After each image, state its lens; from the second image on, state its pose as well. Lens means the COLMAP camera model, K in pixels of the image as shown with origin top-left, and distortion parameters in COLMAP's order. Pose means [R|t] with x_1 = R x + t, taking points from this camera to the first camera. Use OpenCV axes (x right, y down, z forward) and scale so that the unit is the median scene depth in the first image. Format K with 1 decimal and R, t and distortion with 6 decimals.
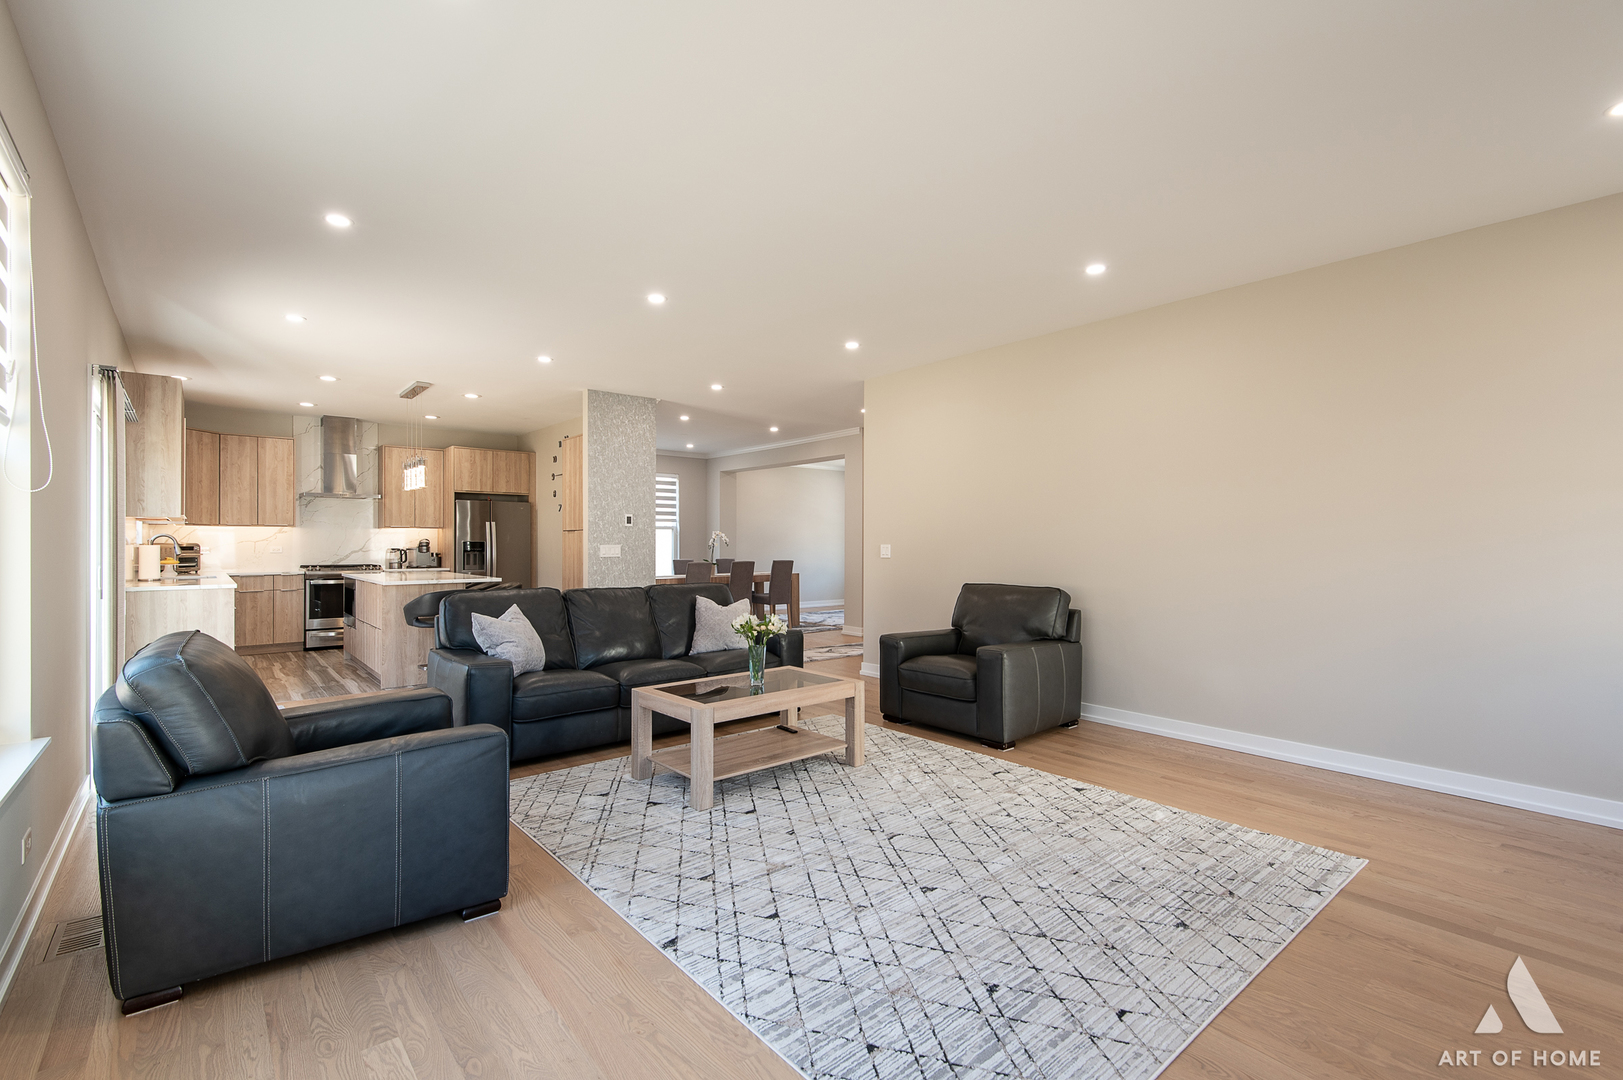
lens RADIAL K [[731.1, 0, 814.9], [0, 731.1, 539.8], [0, 0, 1]] dist [0.004876, -0.003042]
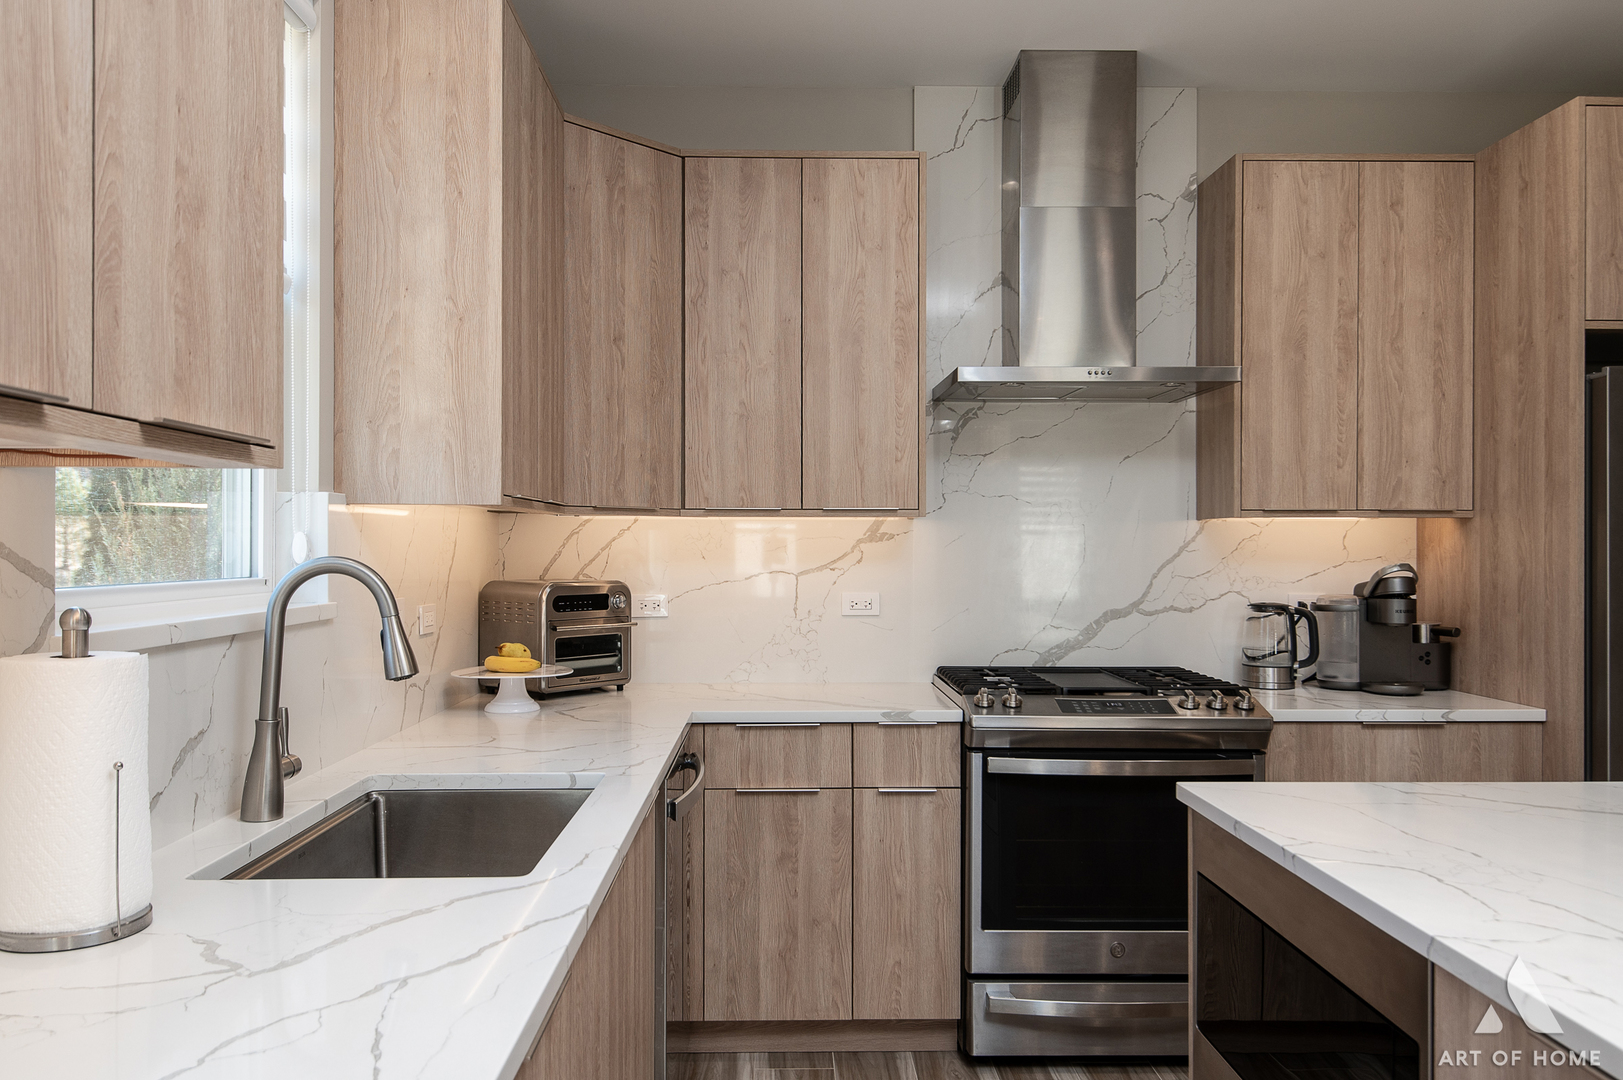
lens RADIAL K [[1214.3, 0, 810.4], [0, 1214.3, 543.4], [0, 0, 1]] dist [0.000514, -0.000080]
pose [[0.780755, -0.002097, -0.624833, -0.502802], [0.000827, 0.999997, -0.002323, -0.008051], [0.624836, 0.001297, 0.780755, 0.682675]]
